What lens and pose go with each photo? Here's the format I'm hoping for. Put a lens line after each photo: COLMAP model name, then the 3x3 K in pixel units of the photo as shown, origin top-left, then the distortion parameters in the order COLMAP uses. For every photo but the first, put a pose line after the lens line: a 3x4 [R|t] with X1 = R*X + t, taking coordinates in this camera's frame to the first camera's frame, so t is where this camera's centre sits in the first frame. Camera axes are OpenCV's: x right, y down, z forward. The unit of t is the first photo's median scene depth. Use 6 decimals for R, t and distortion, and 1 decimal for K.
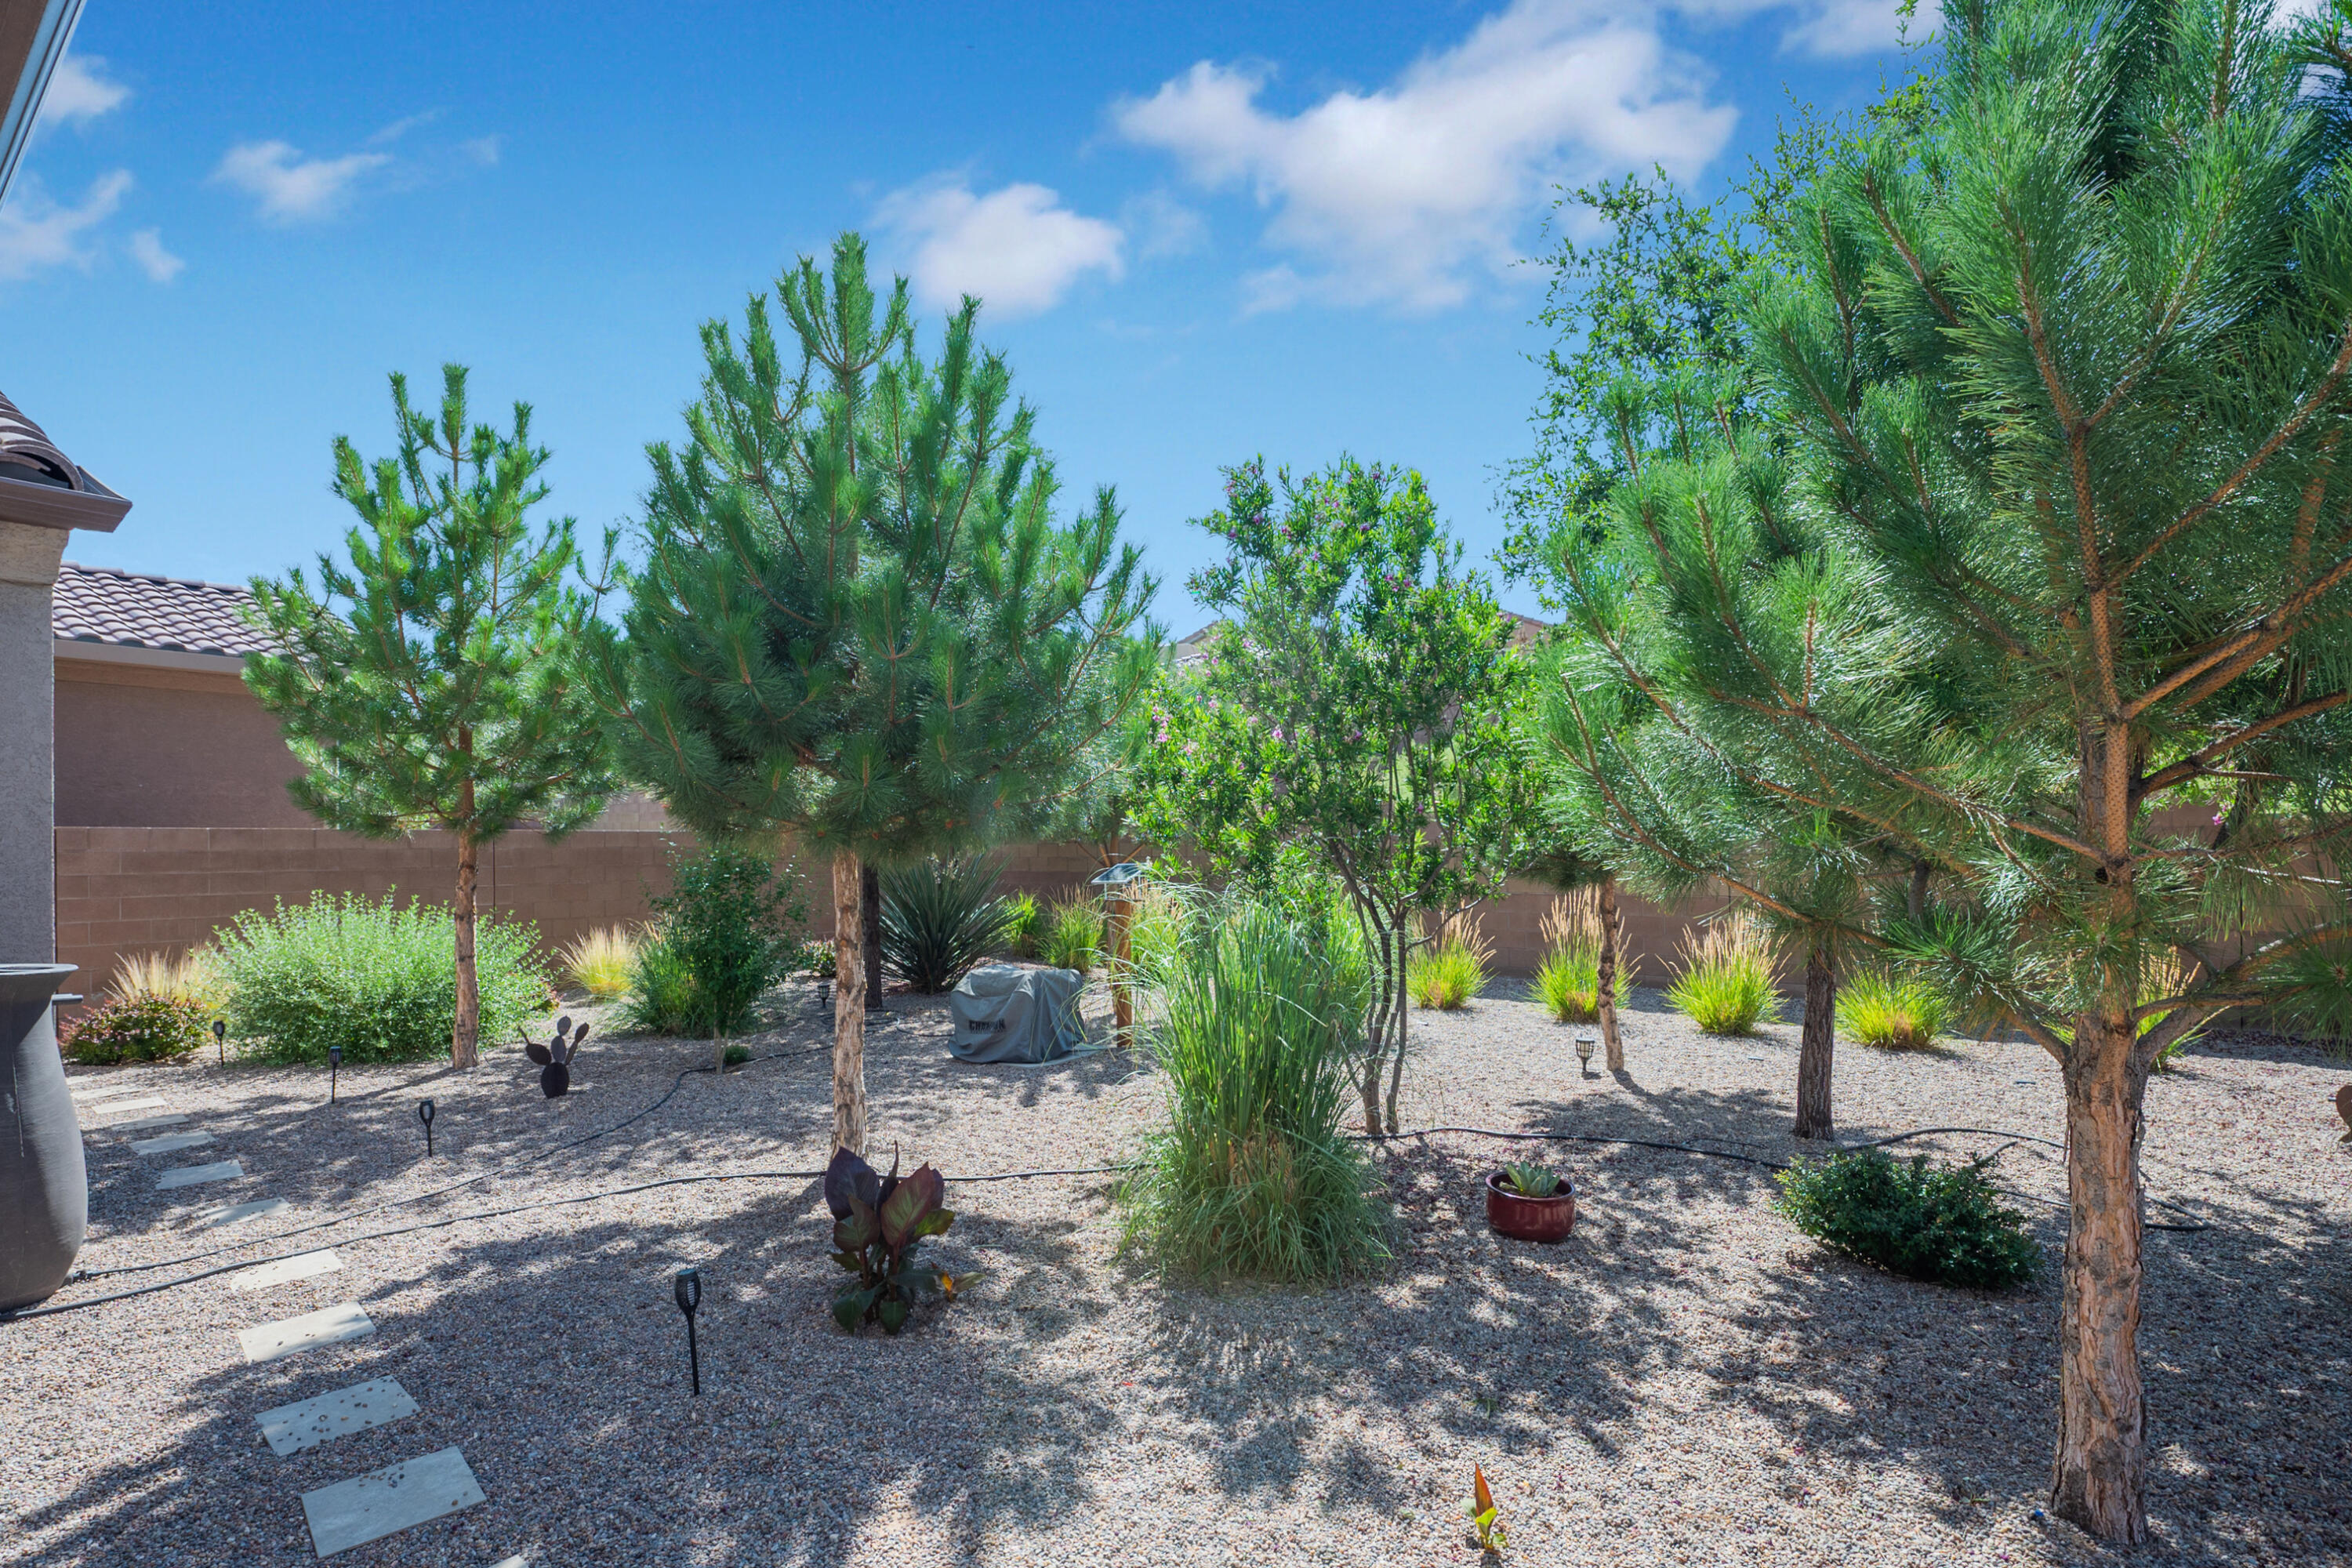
lens RADIAL K [[1121.8, 0, 1145.7], [0, 1121.8, 839.2], [0, 0, 1]] dist [0.000632, -0.001705]
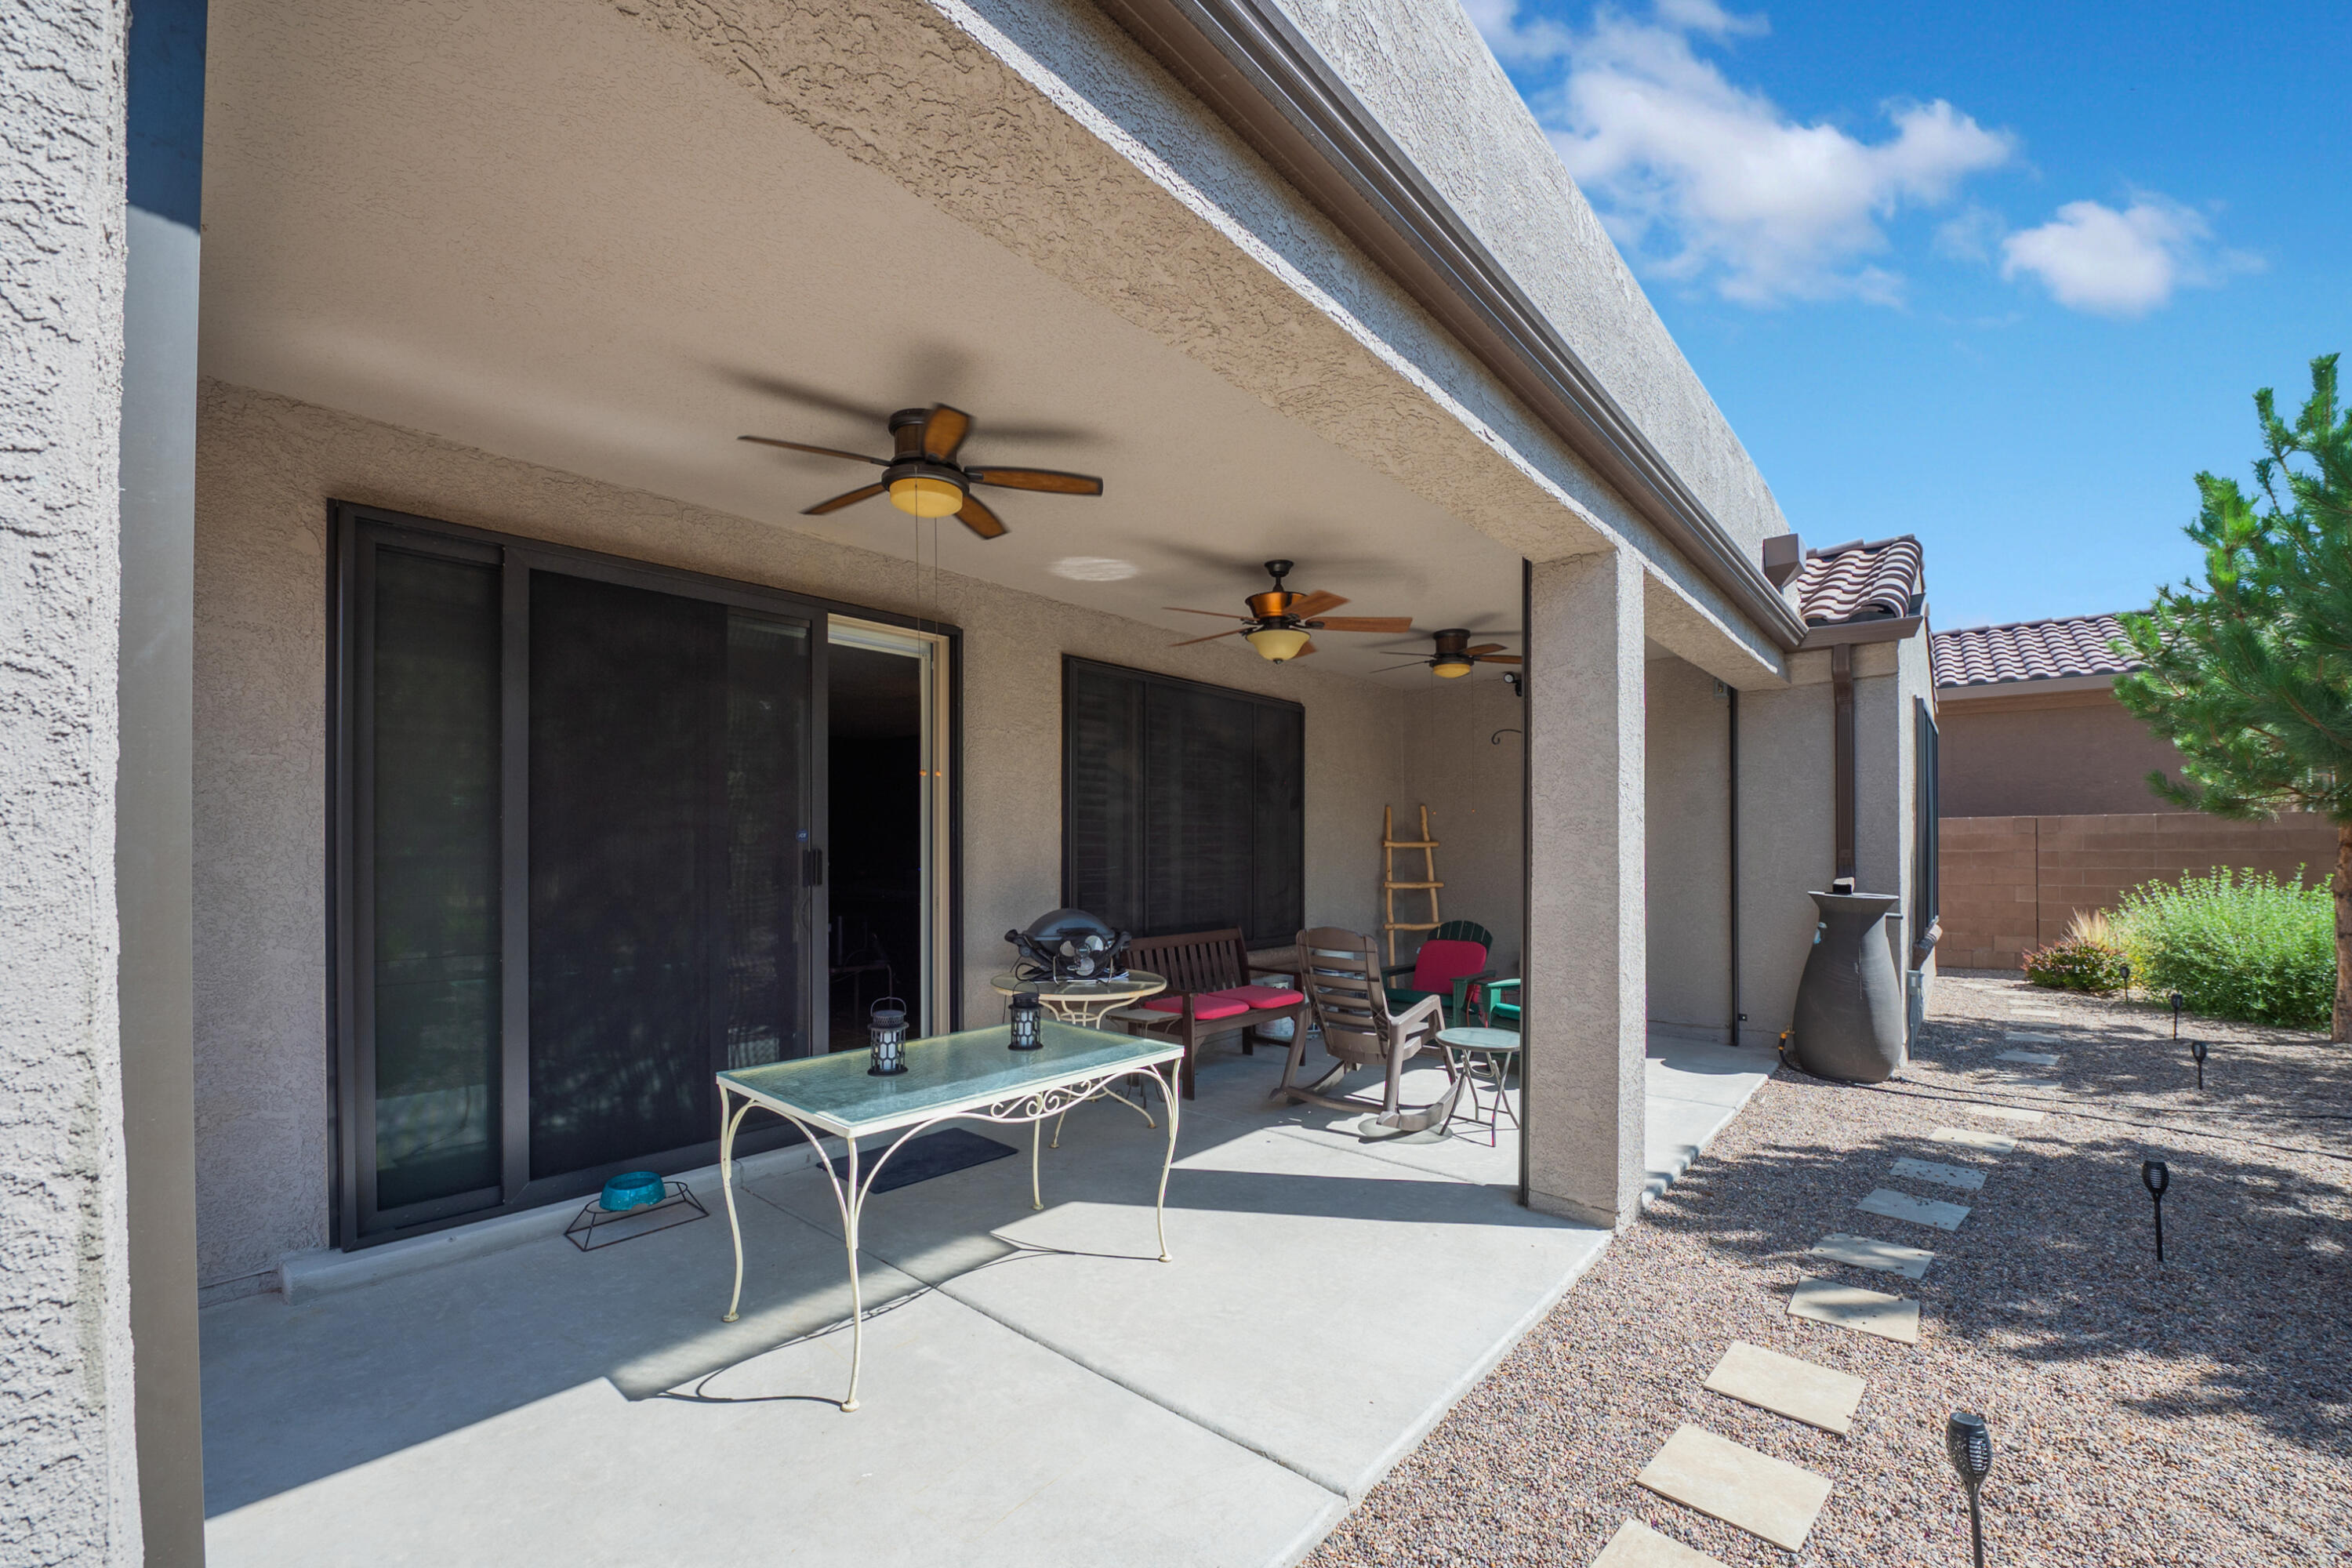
lens RADIAL K [[923.3, 0, 1211.7], [0, 923.3, 845.6], [0, 0, 1]] dist [-0.014122, -0.000170]
pose [[-0.023381, 0.001878, -0.999725, 0.469902], [0.020292, 0.999793, 0.001403, 0.006159], [0.999521, -0.020254, -0.023414, -0.016473]]
